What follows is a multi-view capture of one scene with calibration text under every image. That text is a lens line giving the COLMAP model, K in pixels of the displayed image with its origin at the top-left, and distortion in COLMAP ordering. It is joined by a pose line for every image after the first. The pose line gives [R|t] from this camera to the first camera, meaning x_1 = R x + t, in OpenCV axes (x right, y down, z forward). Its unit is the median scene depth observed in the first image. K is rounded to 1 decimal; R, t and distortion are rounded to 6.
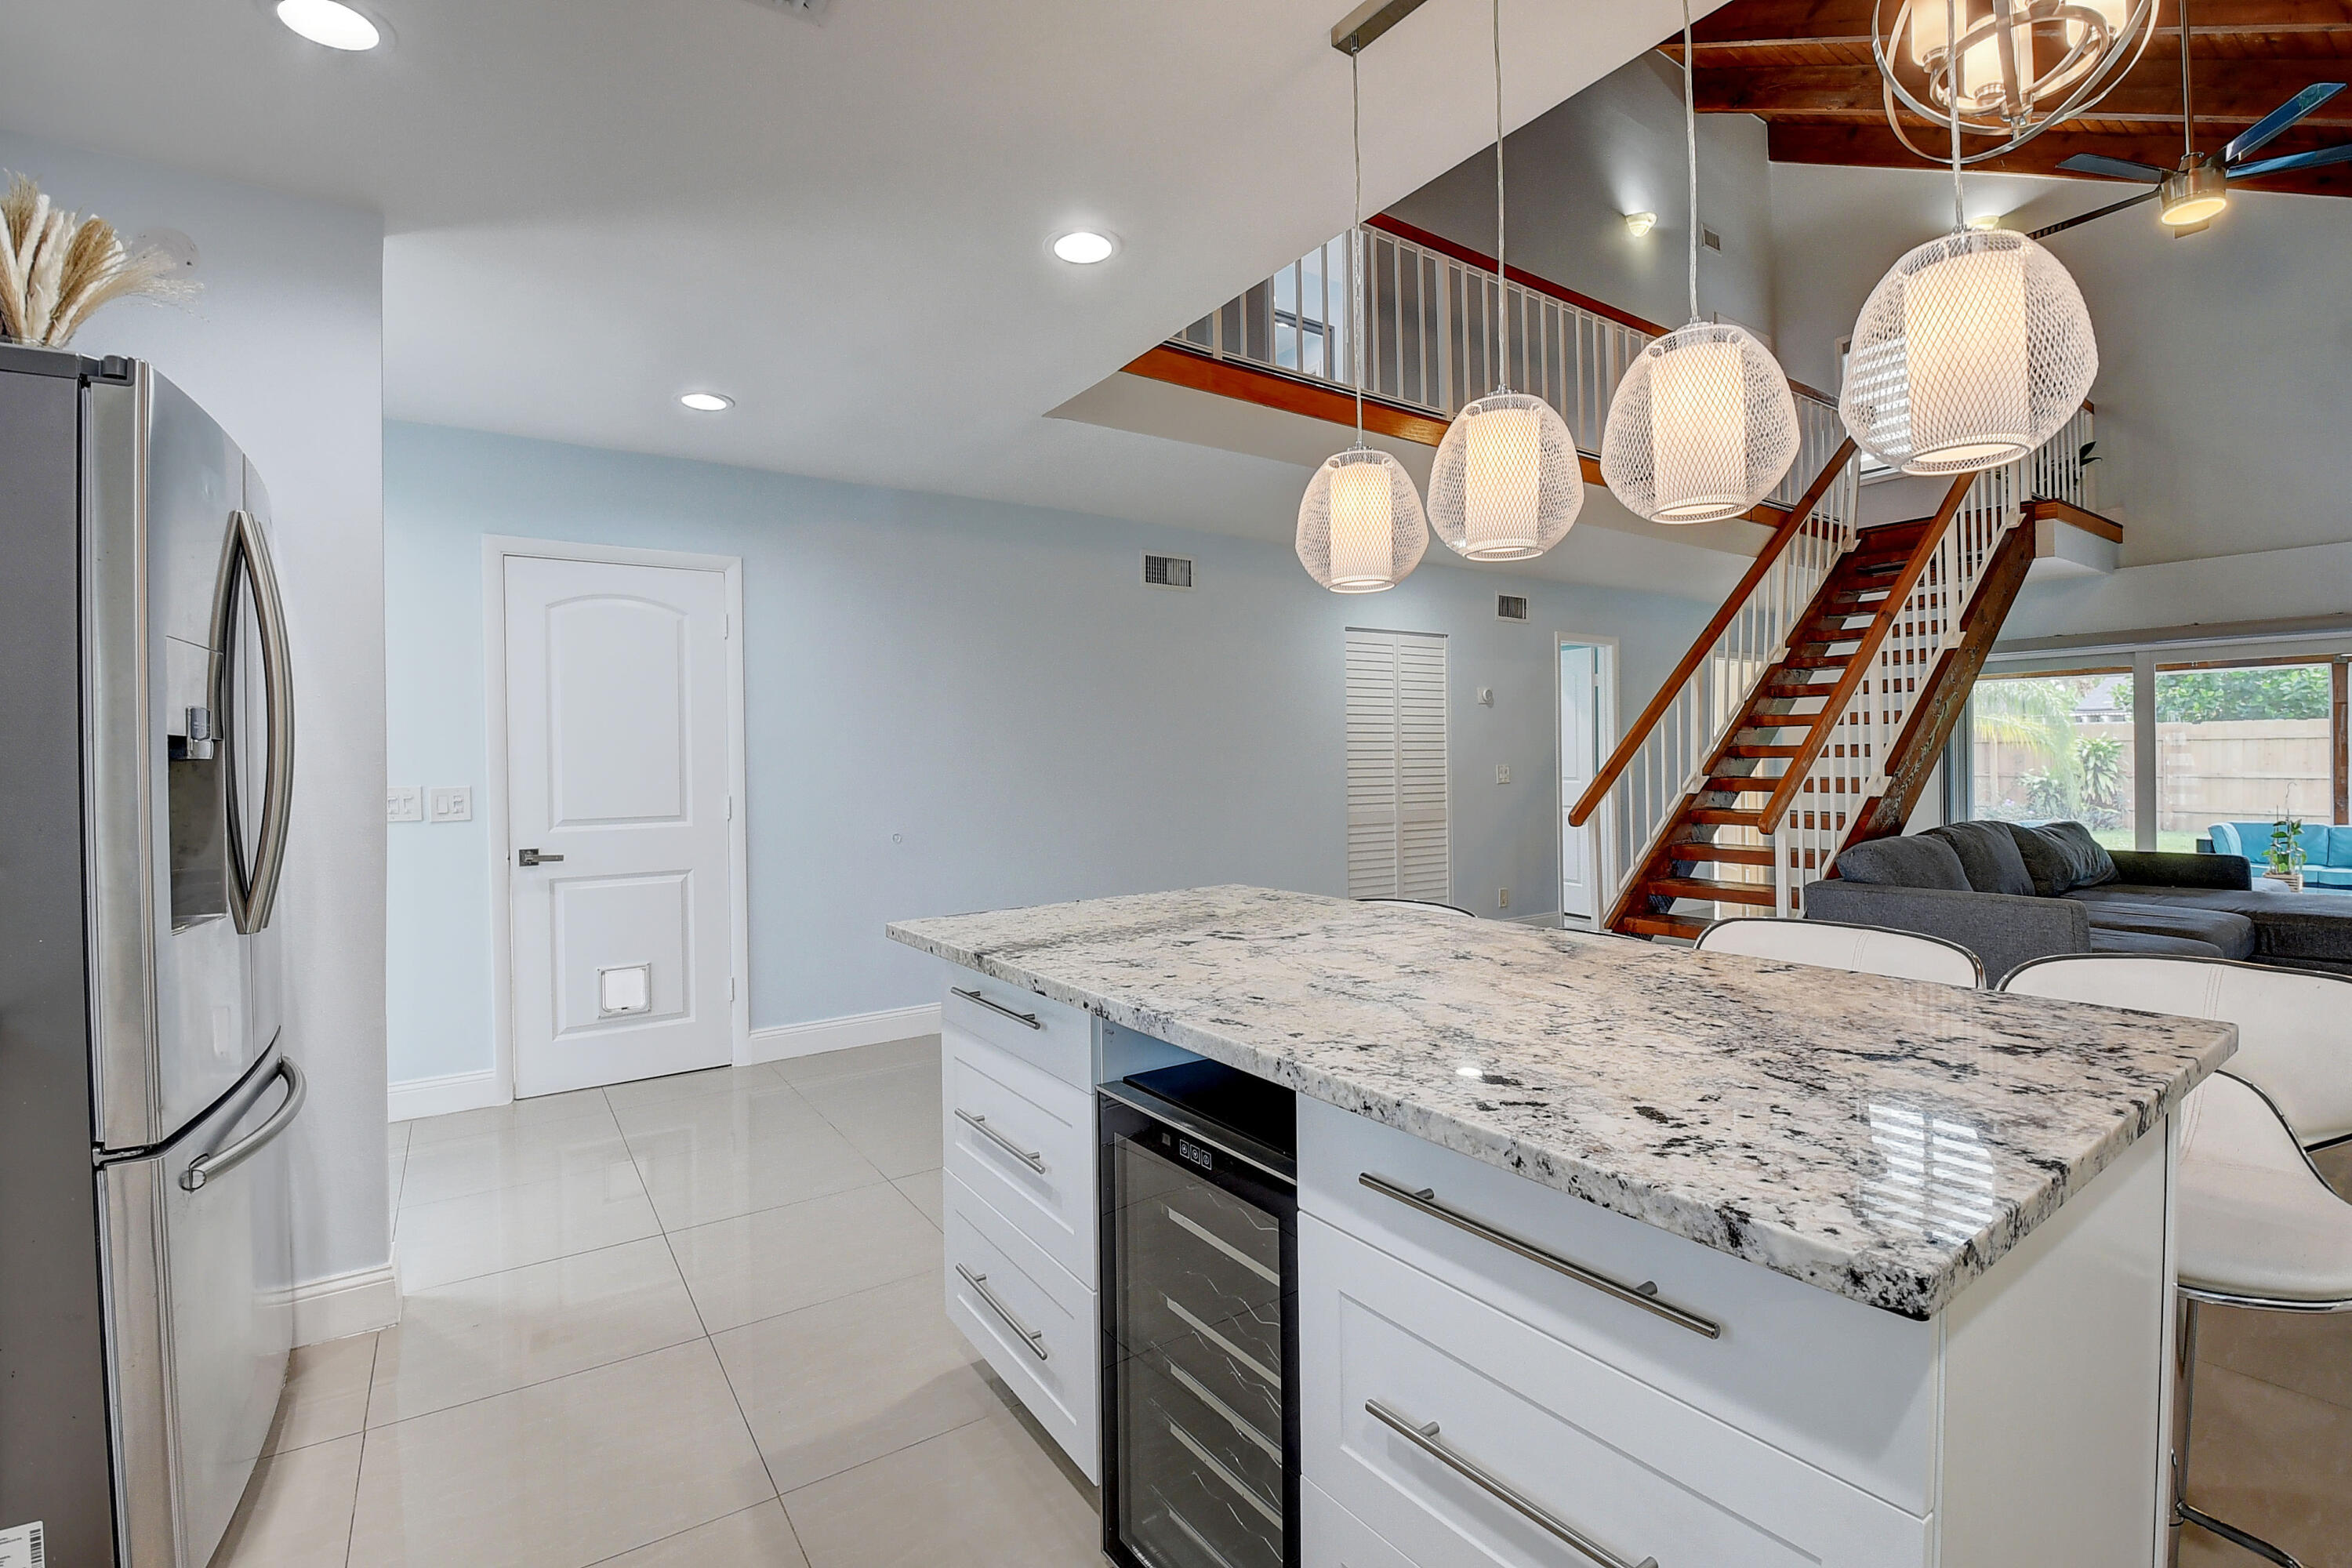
lens RADIAL K [[1055.5, 0, 1139.8], [0, 1055.5, 752.4], [0, 0, 1]] dist [-0.000525, -0.003161]
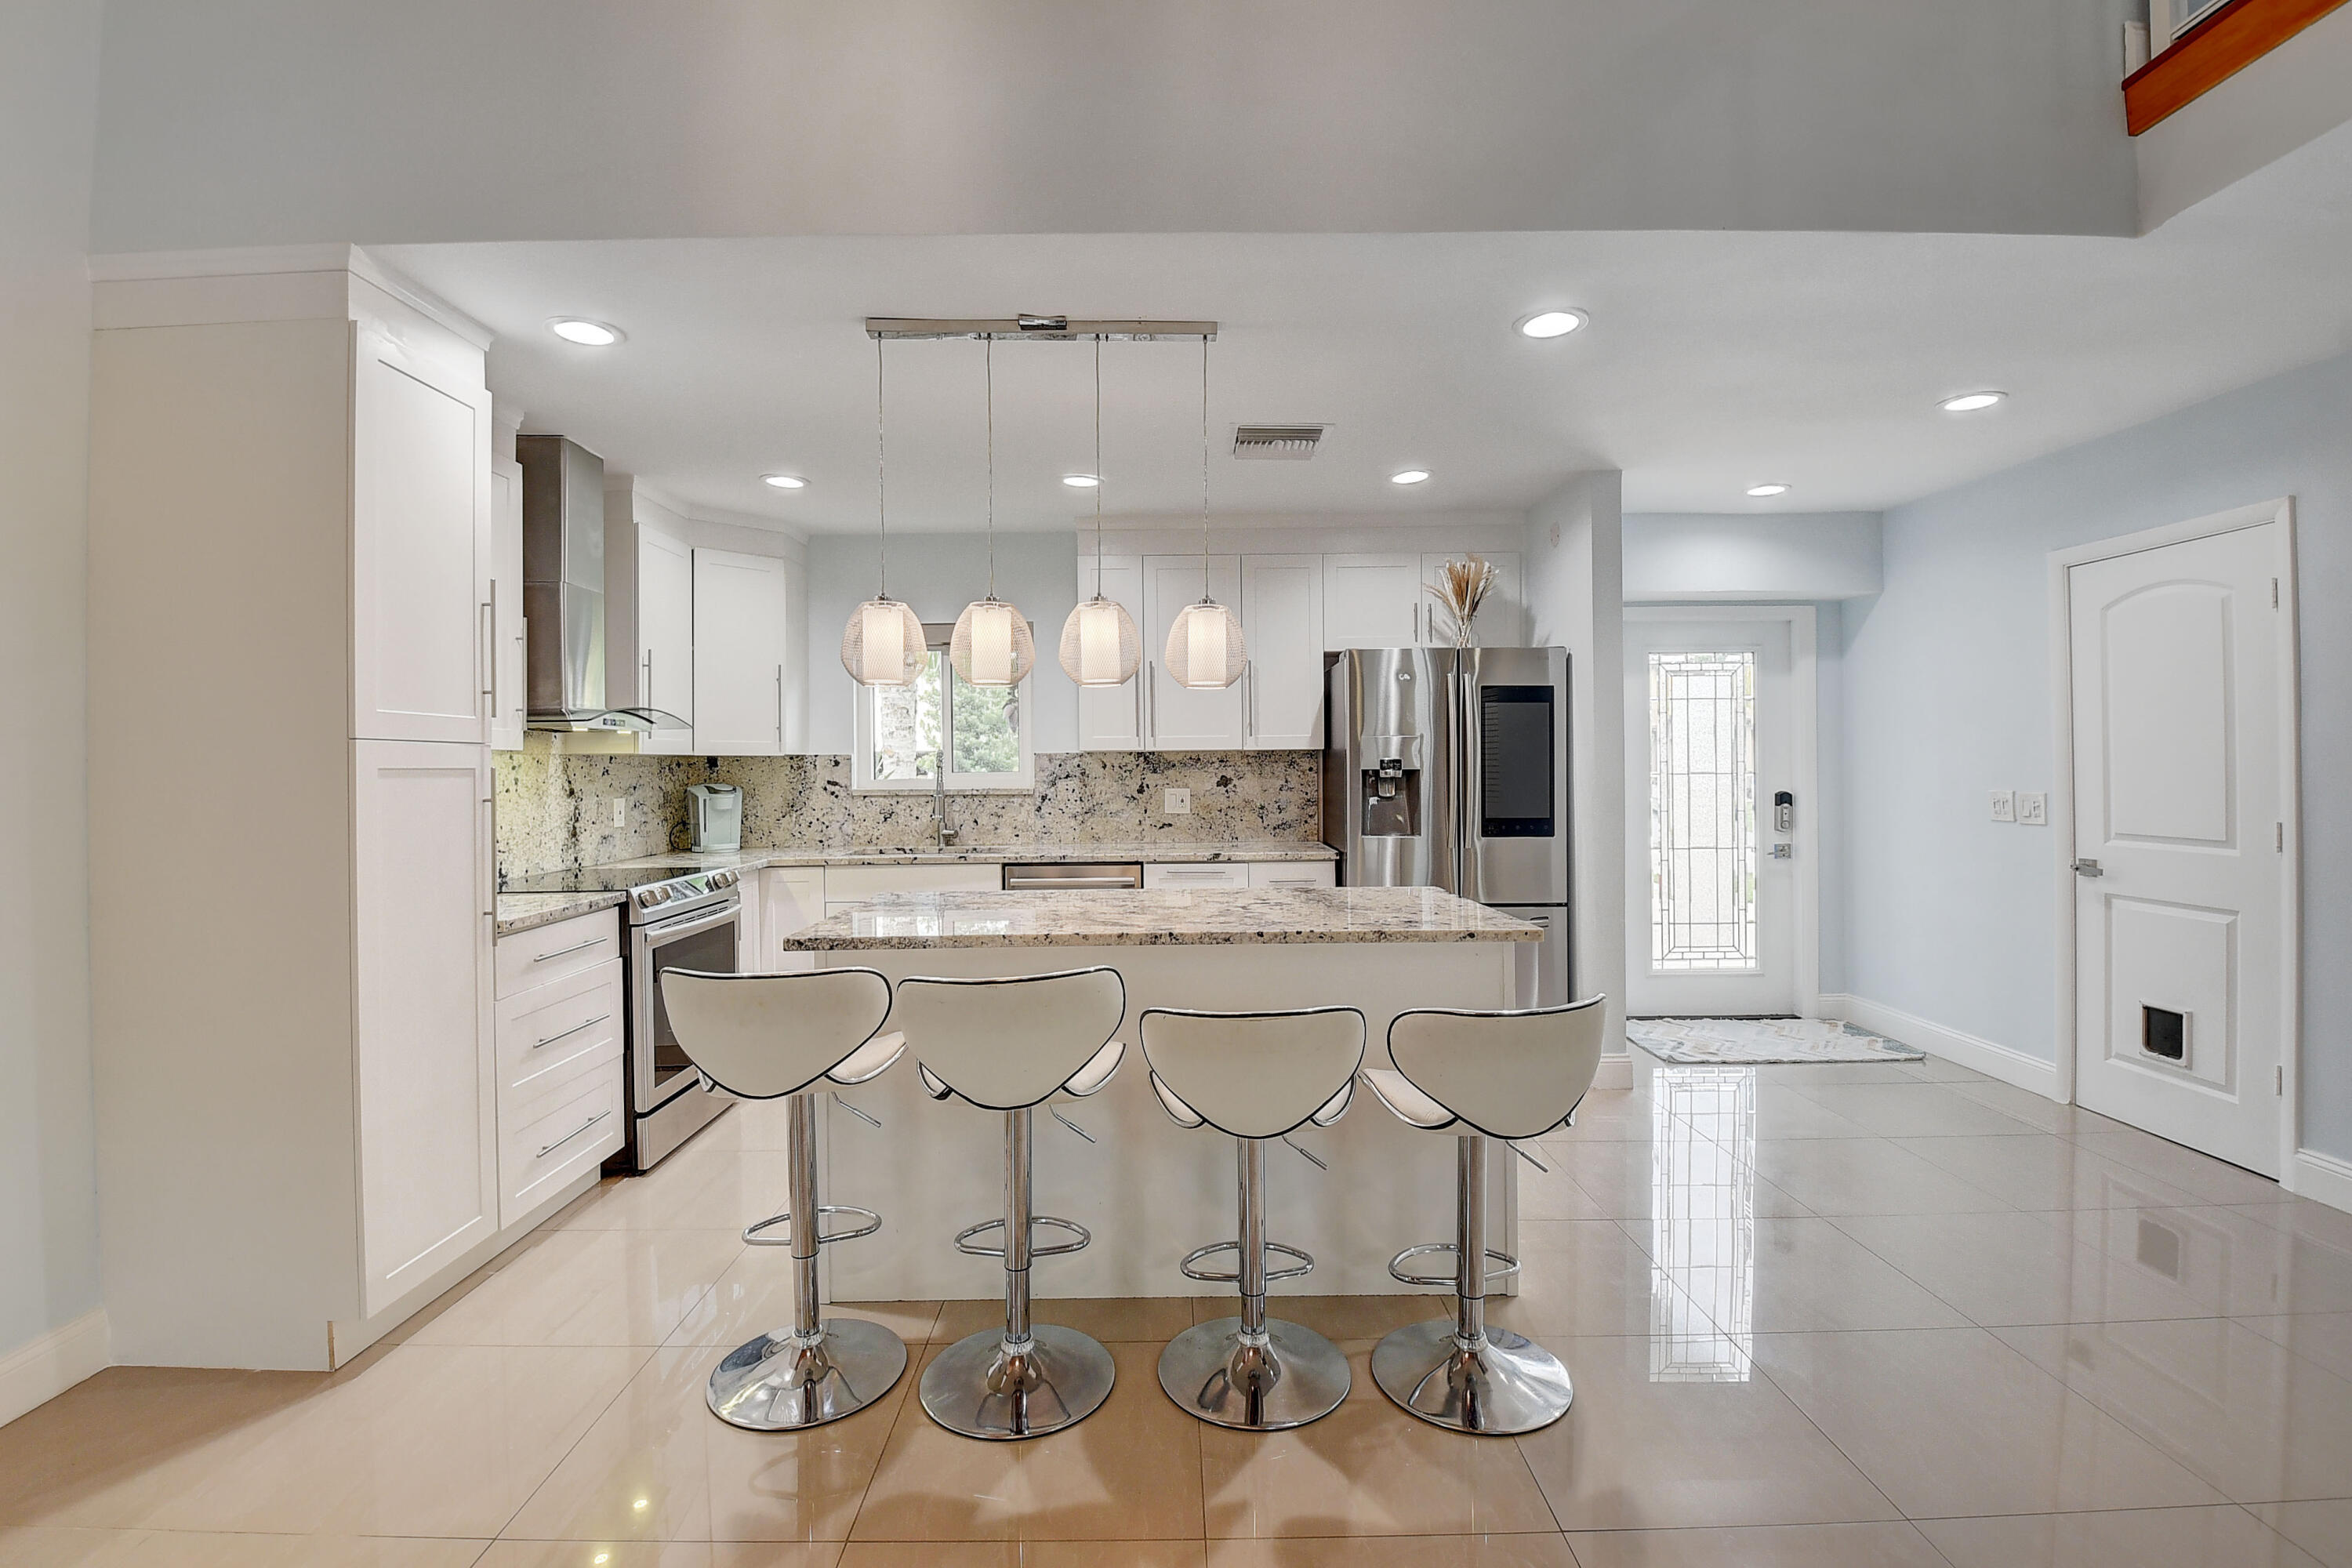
lens RADIAL K [[1055.5, 0, 1171.0], [0, 1055.5, 764.6], [0, 0, 1]] dist [-0.000525, -0.003161]
pose [[-0.567705, 0.015881, -0.823079, 0.411278], [0.016417, 0.999833, 0.007969, -0.010851], [0.823068, -0.008989, -0.567871, 0.483895]]
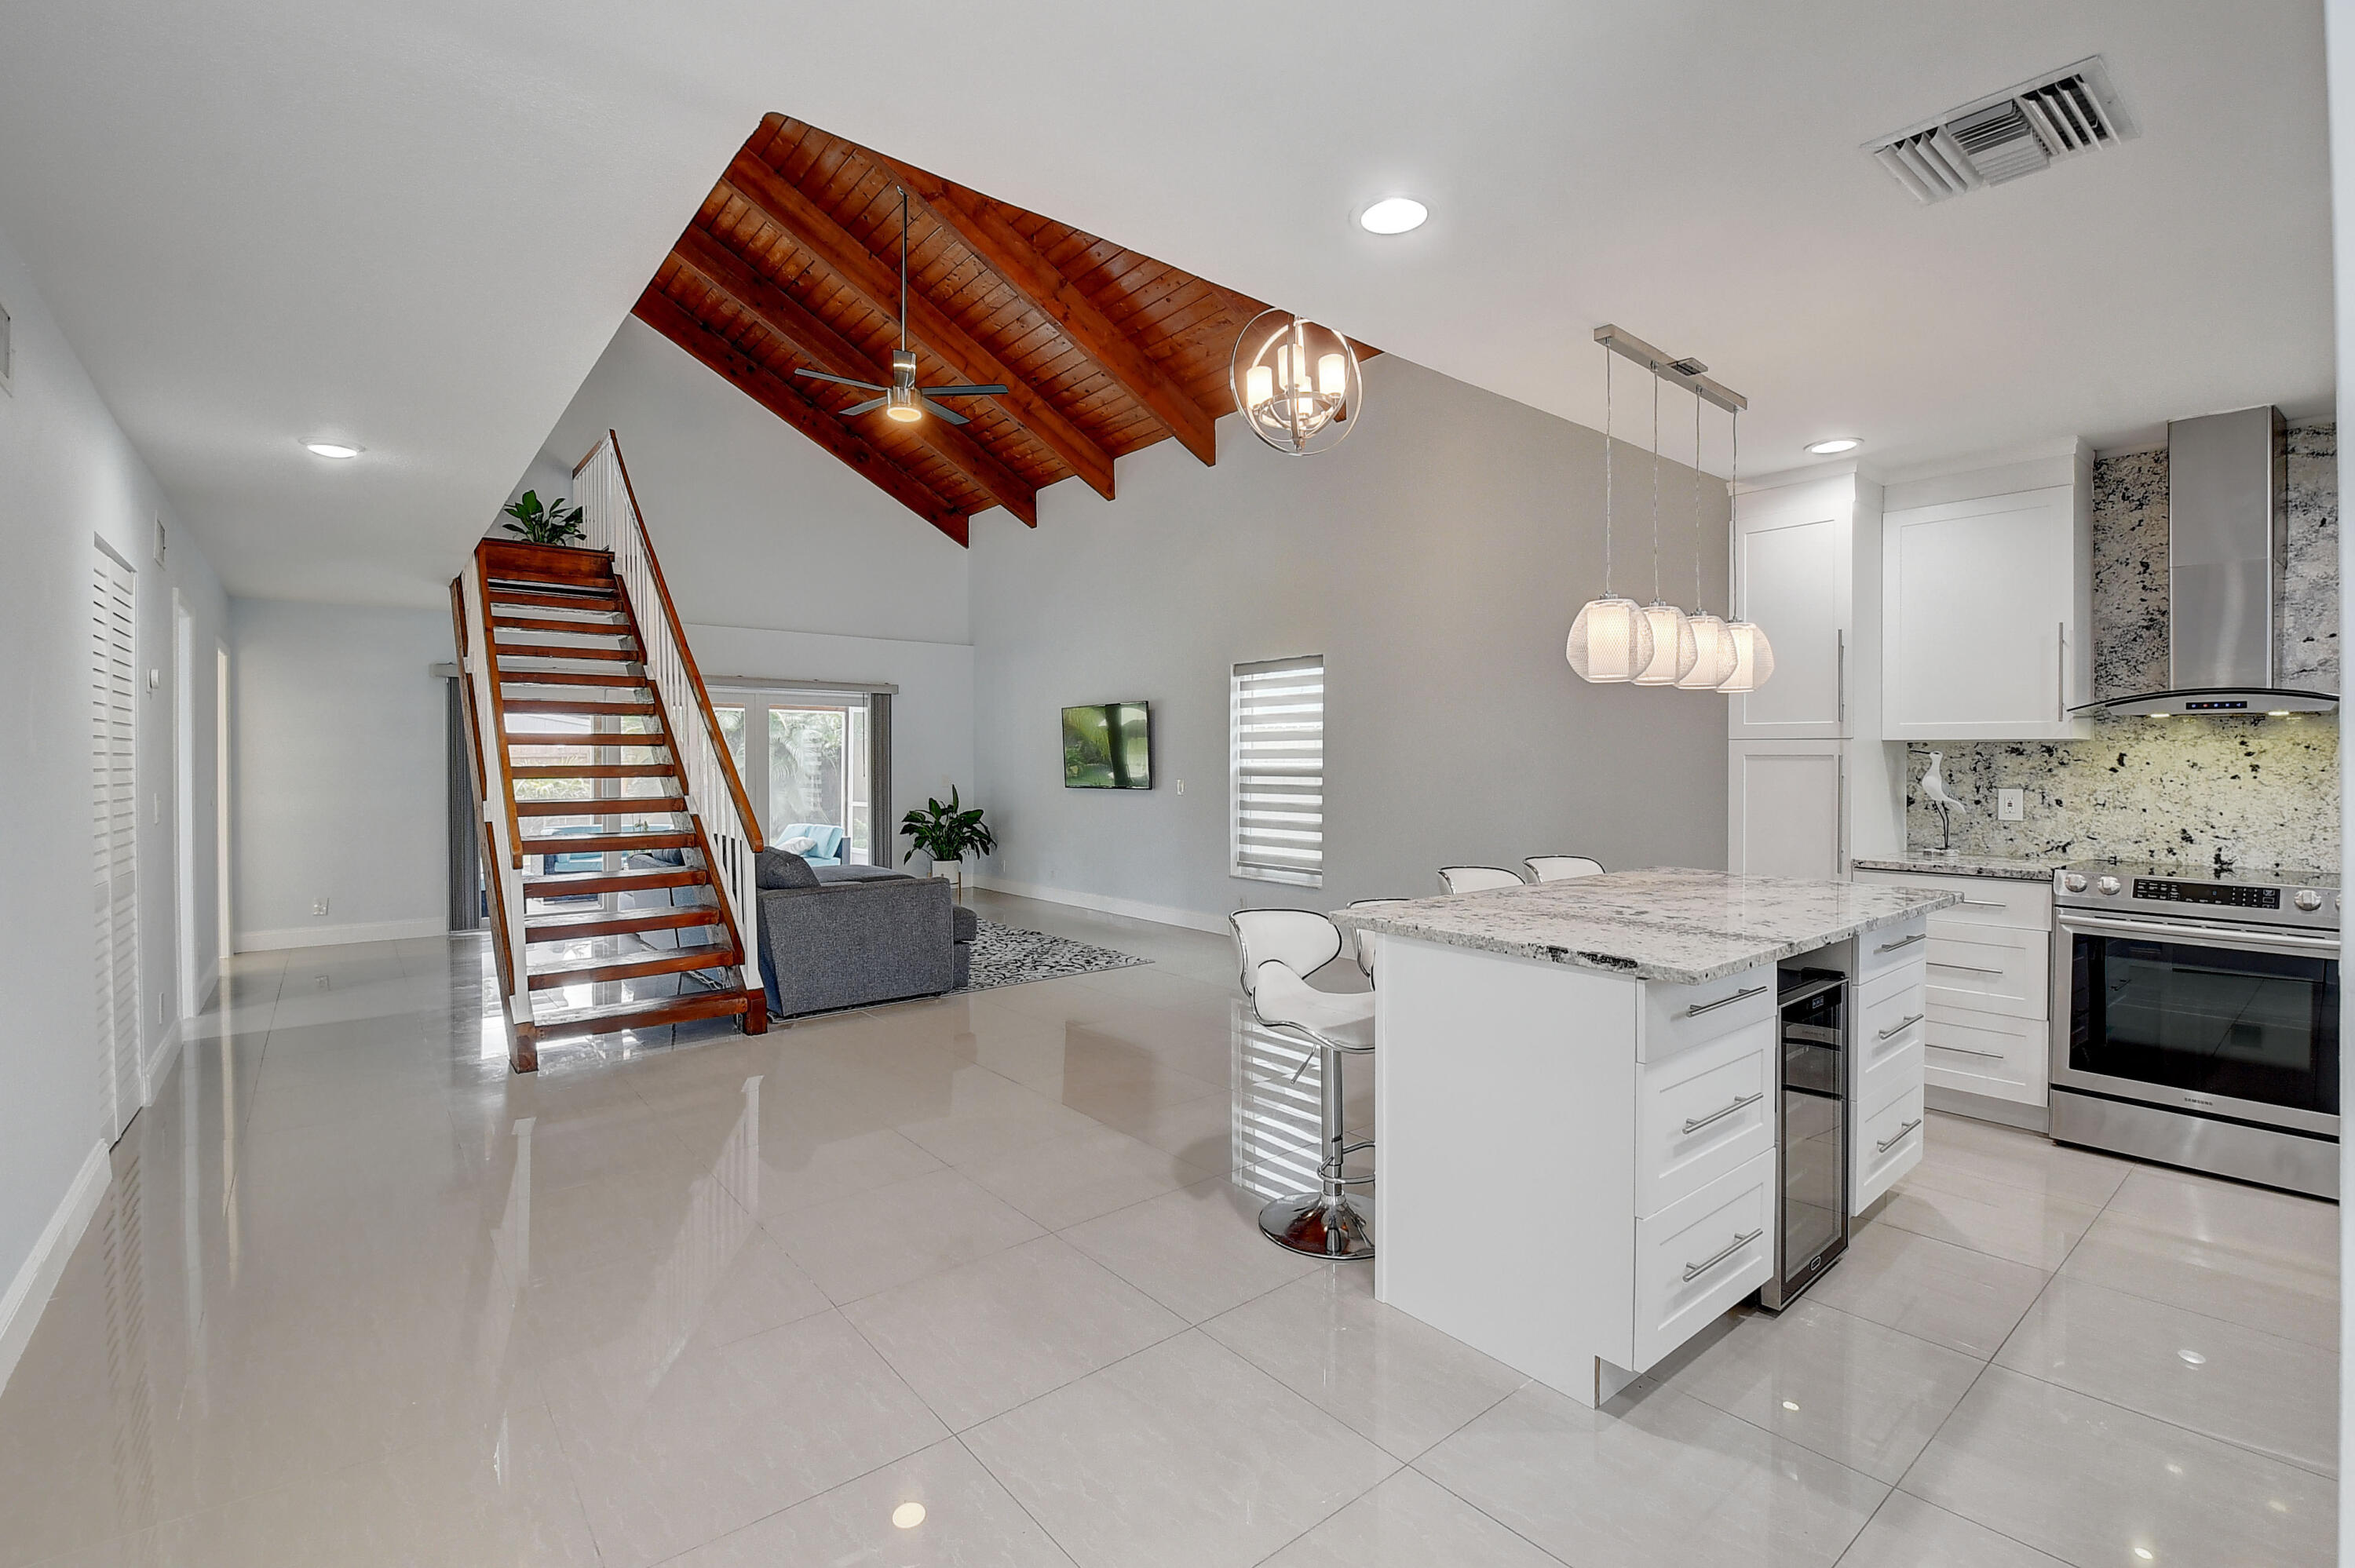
lens RADIAL K [[1056.7, 0, 1178.0], [0, 1056.7, 762.7], [0, 0, 1]] dist [-0.000525, -0.003161]
pose [[-0.080914, 0.005789, 0.996704, -0.328568], [0.000237, 0.999983, -0.005789, -0.003130], [-0.996721, -0.000233, -0.080914, 0.469989]]
